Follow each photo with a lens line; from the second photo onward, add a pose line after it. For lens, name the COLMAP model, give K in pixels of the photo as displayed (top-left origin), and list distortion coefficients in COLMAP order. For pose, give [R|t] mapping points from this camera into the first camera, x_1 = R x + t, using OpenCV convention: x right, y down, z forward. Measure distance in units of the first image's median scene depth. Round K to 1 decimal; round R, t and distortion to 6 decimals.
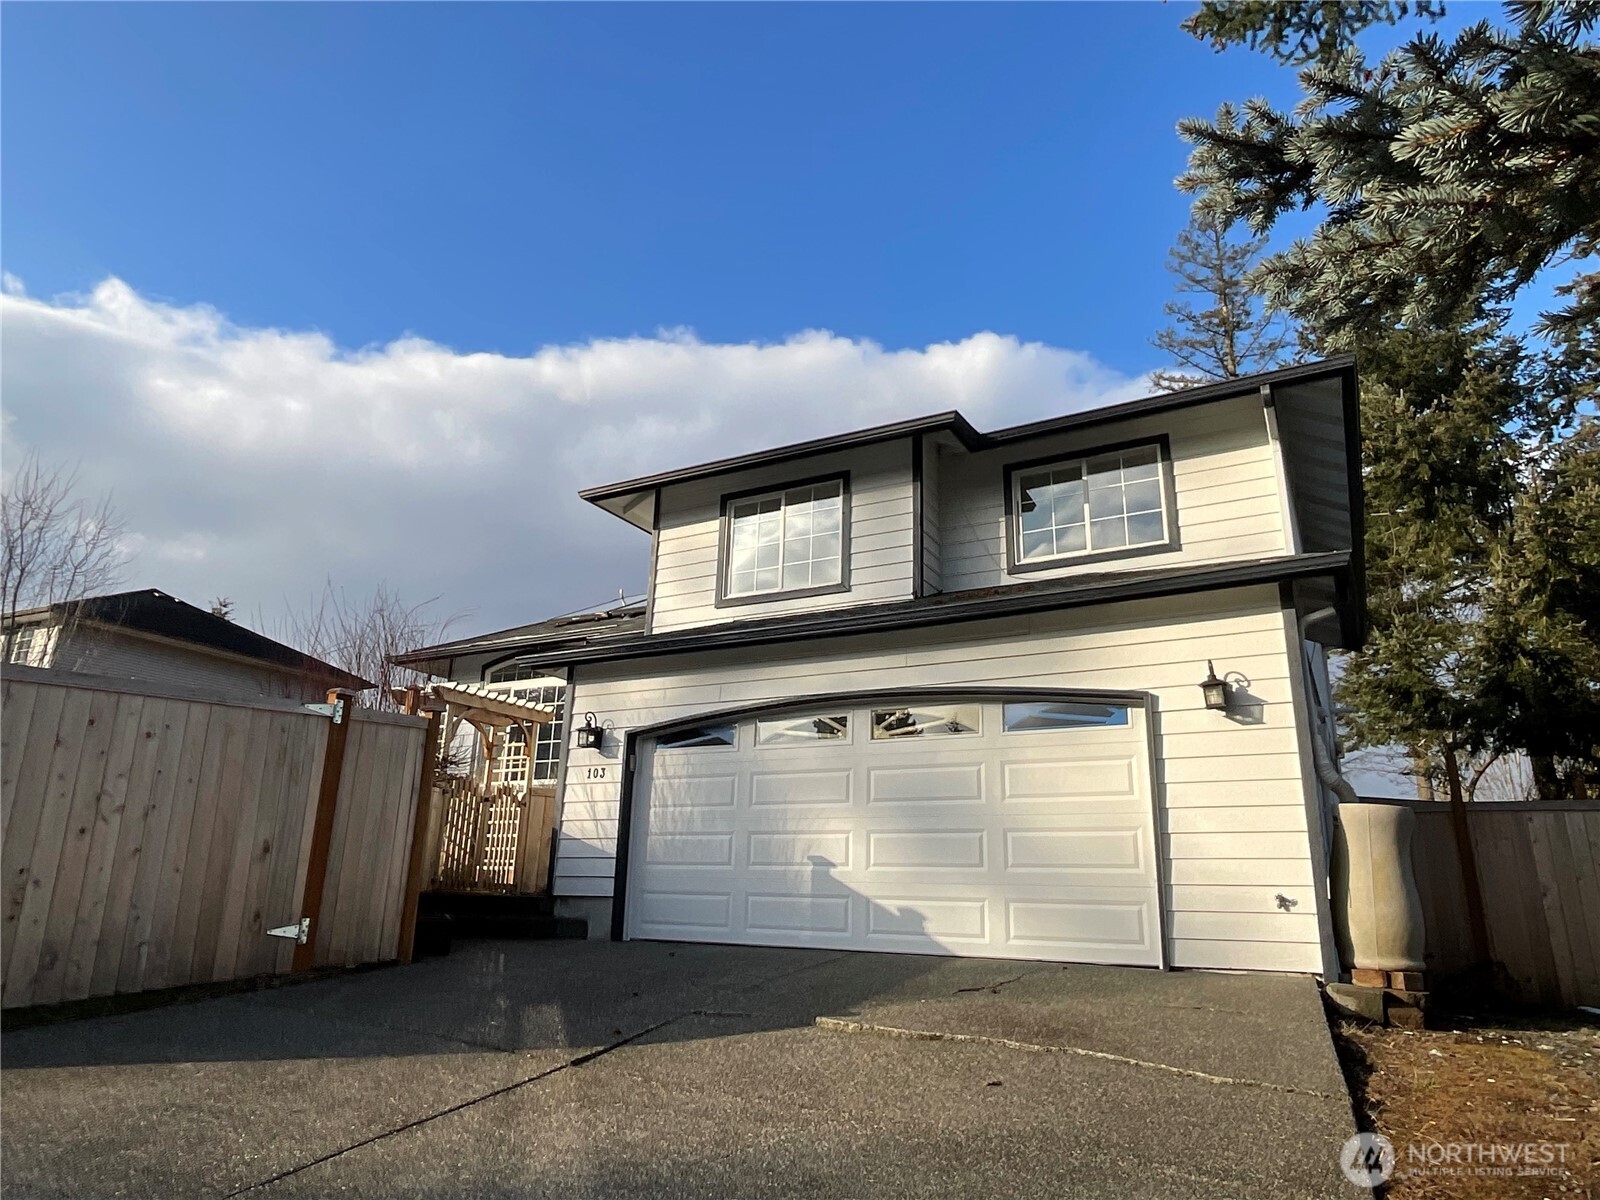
lens RADIAL K [[985.8, 0, 790.2], [0, 985.8, 597.1], [0, 0, 1]] dist [-0.003184, -0.003125]
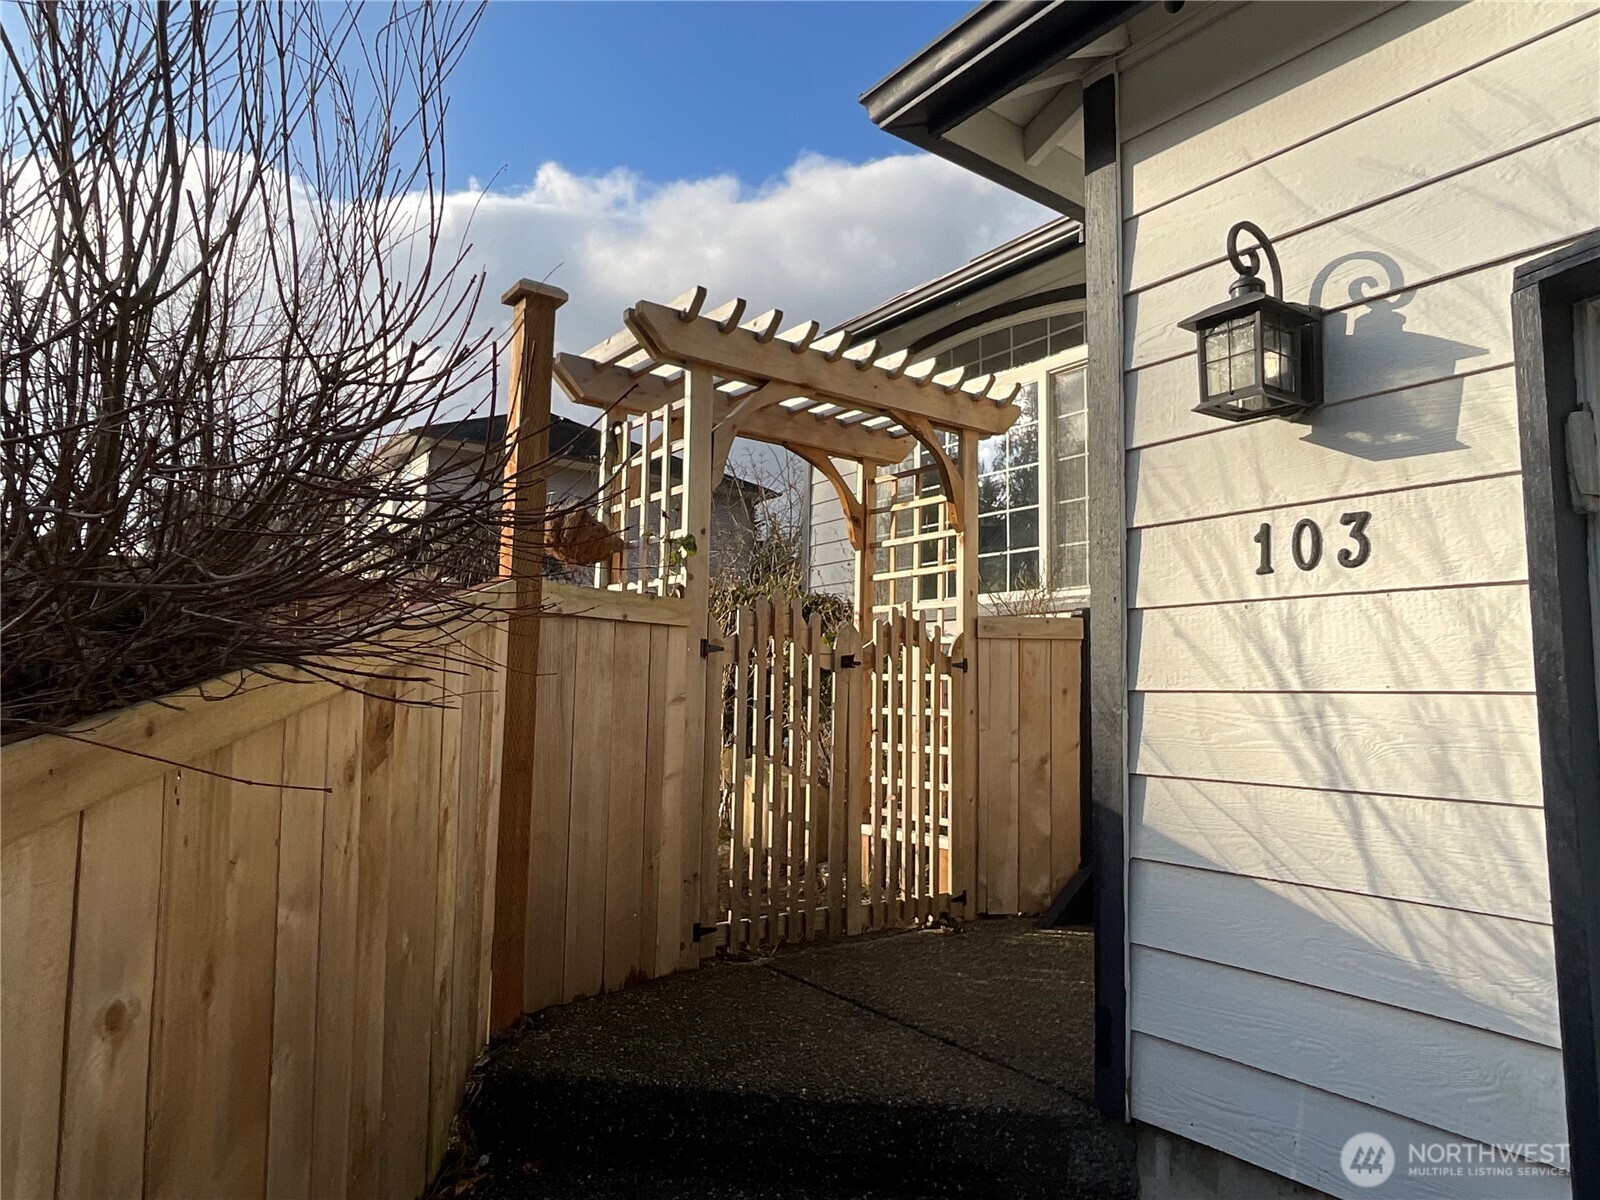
lens RADIAL K [[985.8, 0, 790.3], [0, 985.8, 606.5], [0, 0, 1]] dist [-0.003184, -0.003125]
pose [[0.904997, -0.049540, -0.422524, -0.199996], [0.133232, 0.976238, 0.170906, 0.138943], [0.404017, -0.210963, 0.890092, 0.757861]]
